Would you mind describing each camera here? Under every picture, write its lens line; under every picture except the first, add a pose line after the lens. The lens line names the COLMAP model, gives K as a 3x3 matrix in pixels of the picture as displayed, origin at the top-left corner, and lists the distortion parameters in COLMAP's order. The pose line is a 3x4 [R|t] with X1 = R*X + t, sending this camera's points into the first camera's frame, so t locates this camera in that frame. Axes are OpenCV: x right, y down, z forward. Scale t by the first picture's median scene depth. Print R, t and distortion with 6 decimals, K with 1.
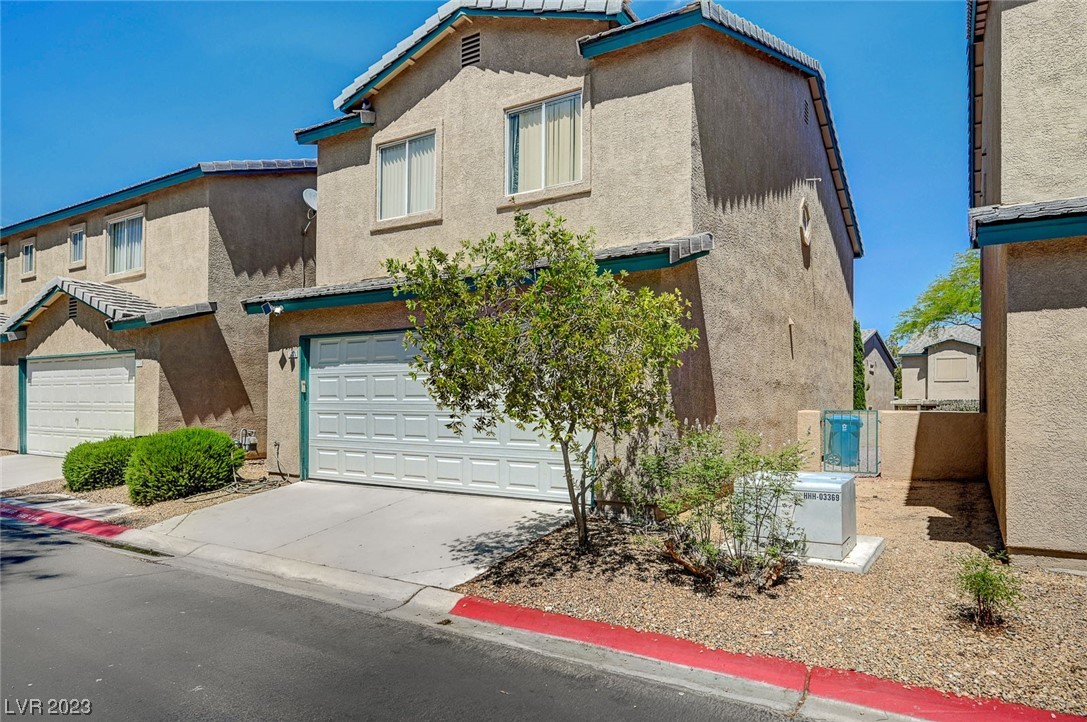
lens RADIAL K [[661.7, 0, 547.3], [0, 661.7, 368.4], [0, 0, 1]] dist [-0.003335, -0.000379]
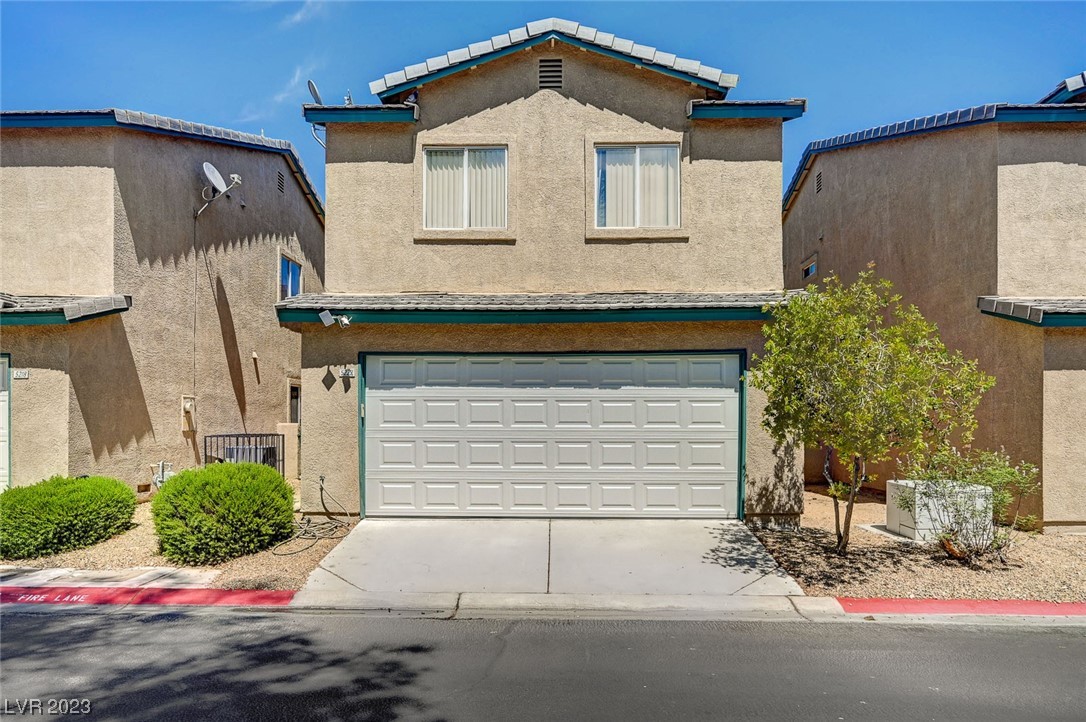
lens RADIAL K [[666.5, 0, 548.7], [0, 666.5, 393.3], [0, 0, 1]] dist [-0.001702, -0.000486]
pose [[0.867375, 0.020502, 0.497232, -0.637156], [-0.024997, 0.999685, 0.002387, -0.003488], [-0.497026, -0.014500, 0.867614, 0.131084]]
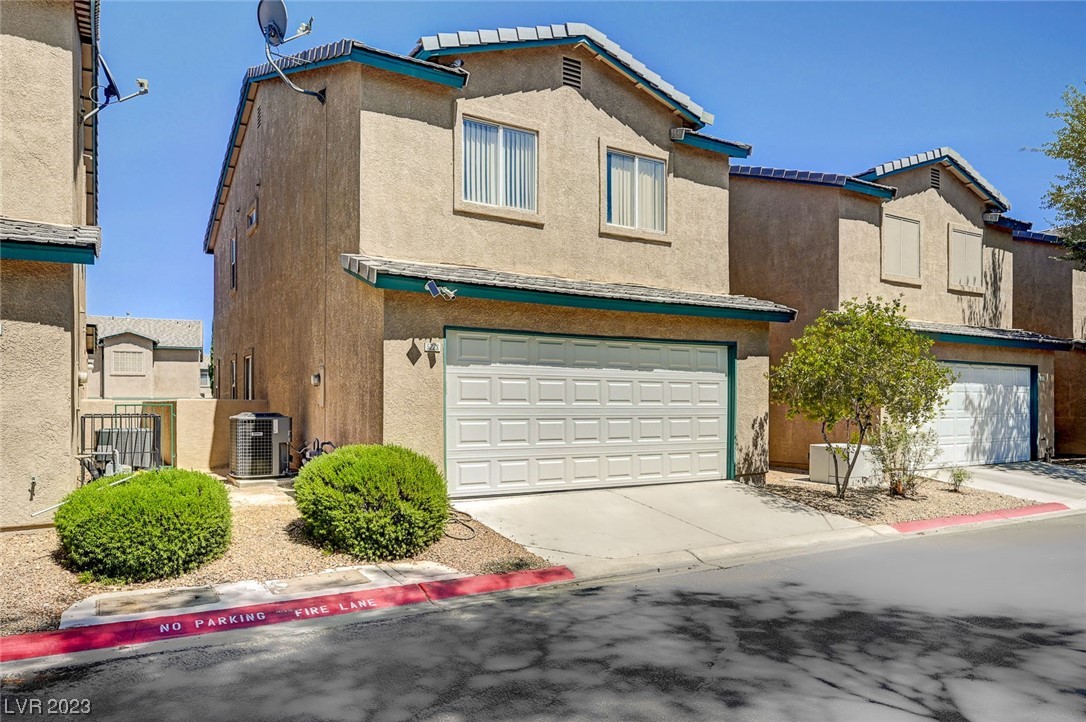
lens RADIAL K [[709.2, 0, 542.8], [0, 709.2, 366.6], [0, 0, 1]] dist [0.001152, 0.000035]
pose [[0.471617, 0.043461, 0.880732, -1.173015], [-0.049084, 0.998530, -0.022990, 0.017044], [-0.880436, -0.032387, 0.473057, 0.513349]]
